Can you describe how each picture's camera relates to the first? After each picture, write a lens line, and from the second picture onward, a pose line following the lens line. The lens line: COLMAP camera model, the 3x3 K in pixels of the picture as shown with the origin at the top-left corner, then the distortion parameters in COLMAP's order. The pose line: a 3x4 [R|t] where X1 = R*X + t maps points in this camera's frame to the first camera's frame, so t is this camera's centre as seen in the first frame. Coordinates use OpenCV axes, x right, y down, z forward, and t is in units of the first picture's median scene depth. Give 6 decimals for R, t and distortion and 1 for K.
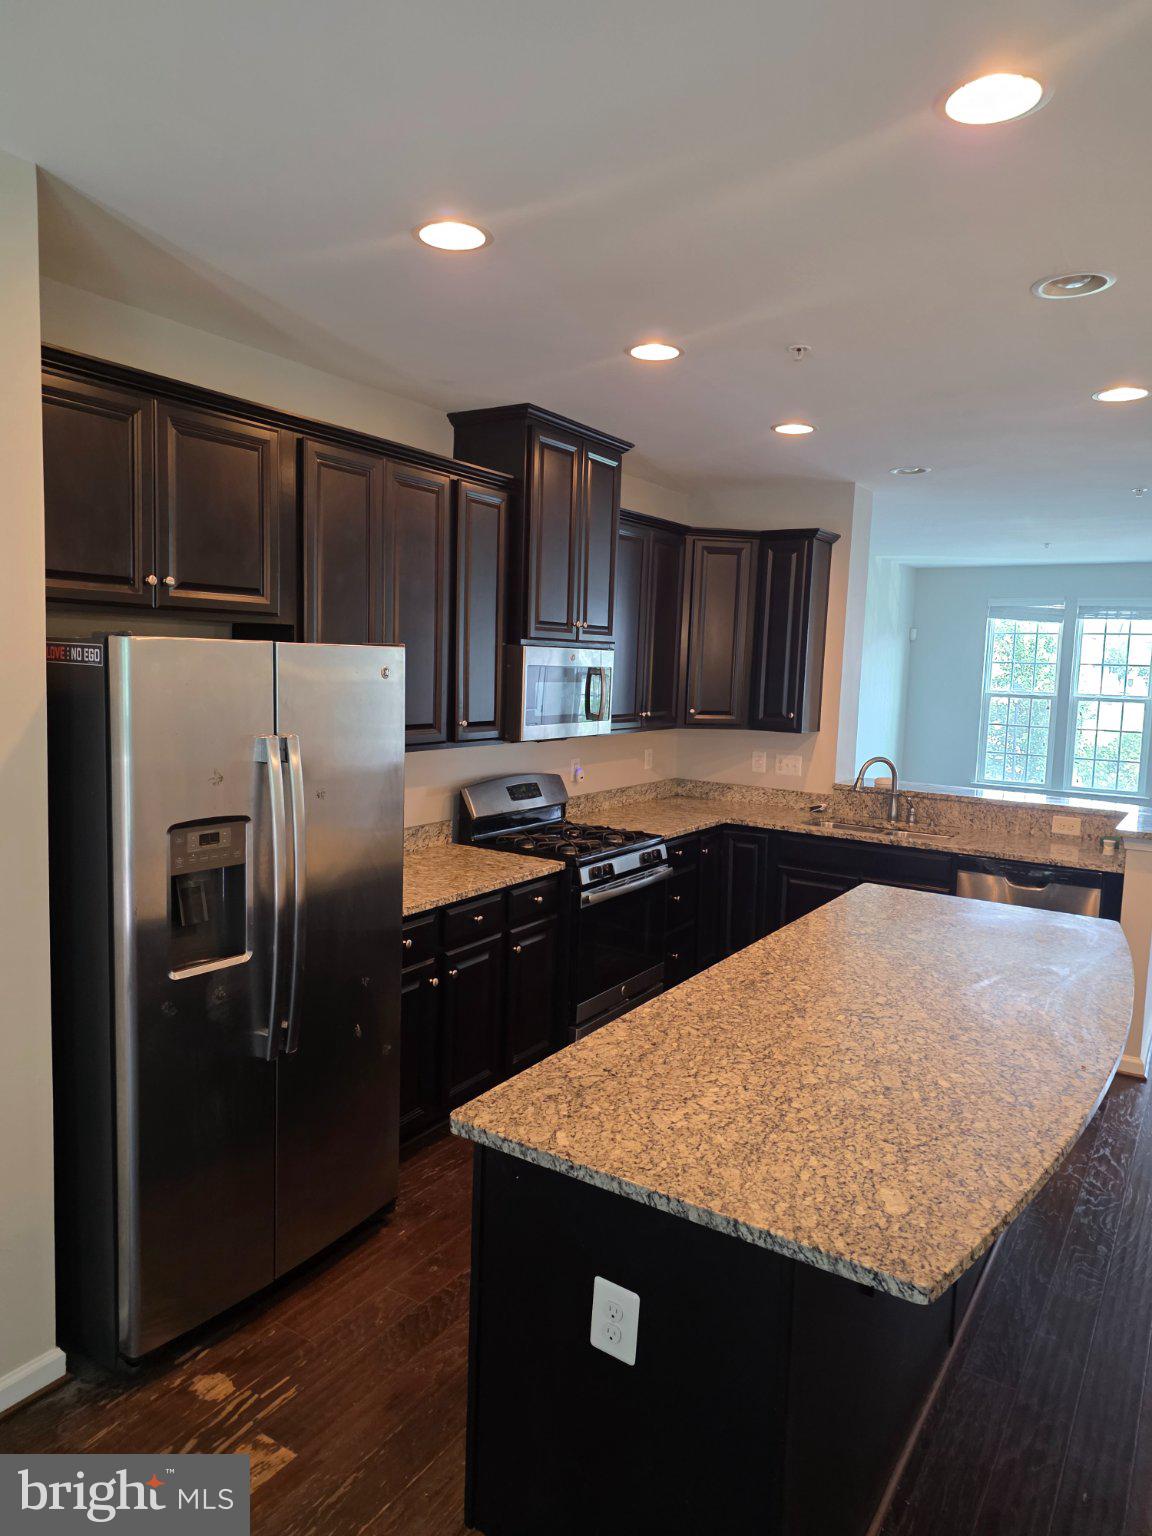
lens RADIAL K [[1014.6, 0, 576.8], [0, 1014.6, 748.6], [0, 0, 1]] dist [0.094753, -0.119774]
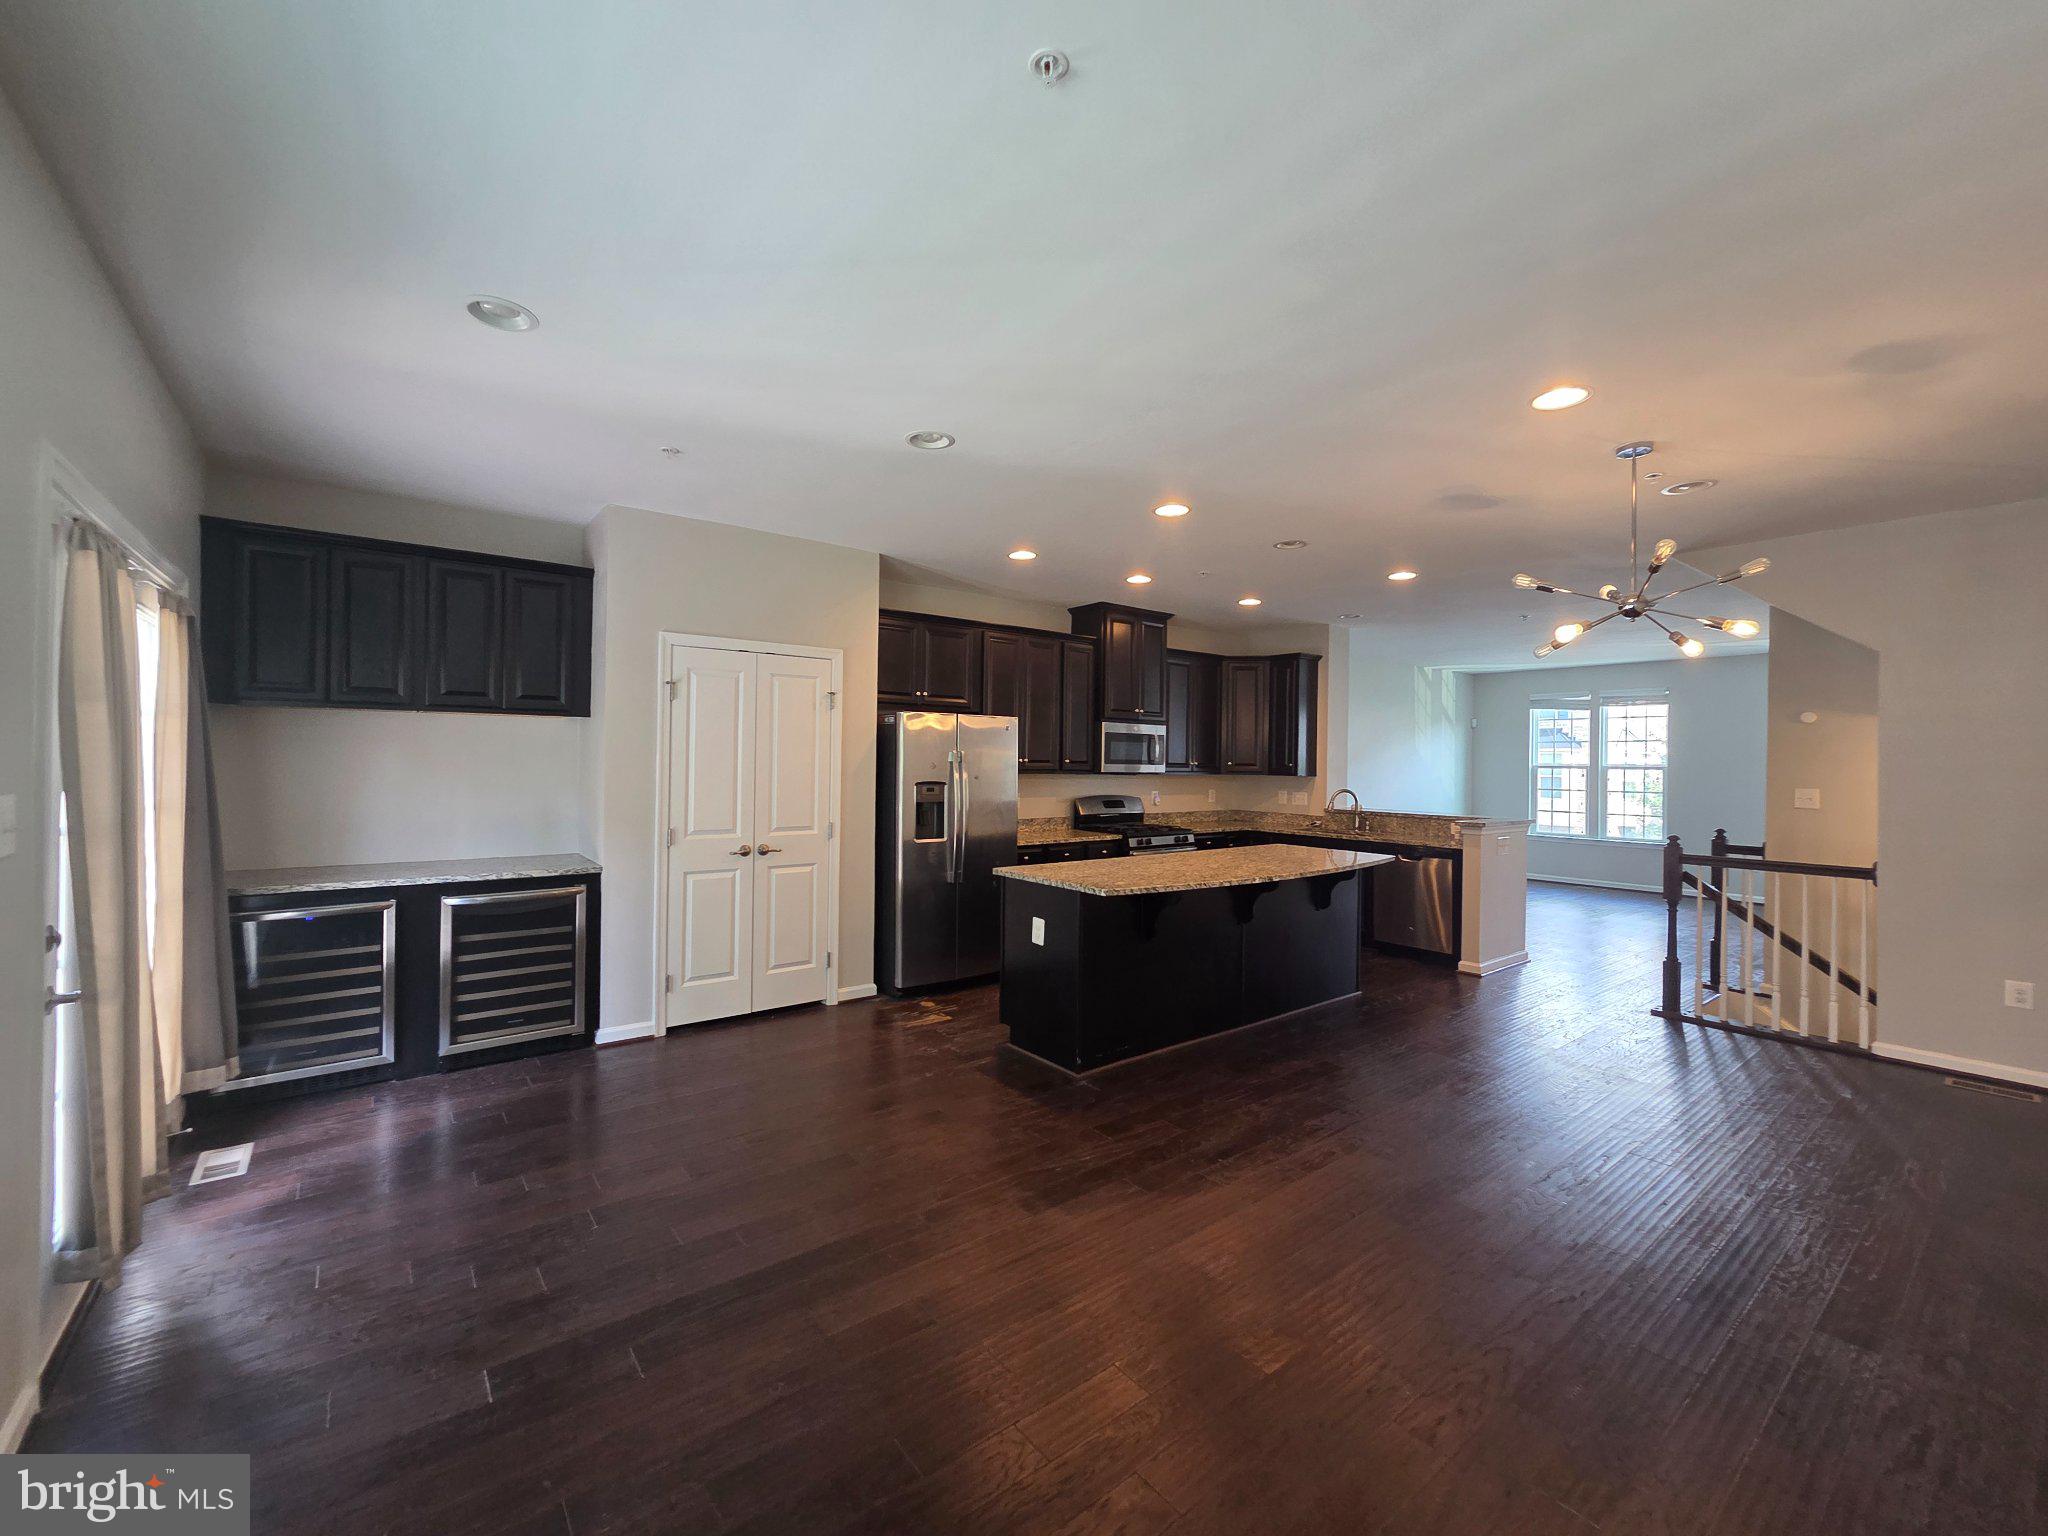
lens RADIAL K [[835.1, 0, 1024.0], [0, 835.1, 768.0], [0, 0, 1]] dist [0.003117, -0.000377]
pose [[0.945310, -0.016396, -0.325760, 0.300622], [-0.012936, 0.996065, -0.087673, 0.117222], [0.325916, 0.087092, 0.941379, -0.496669]]
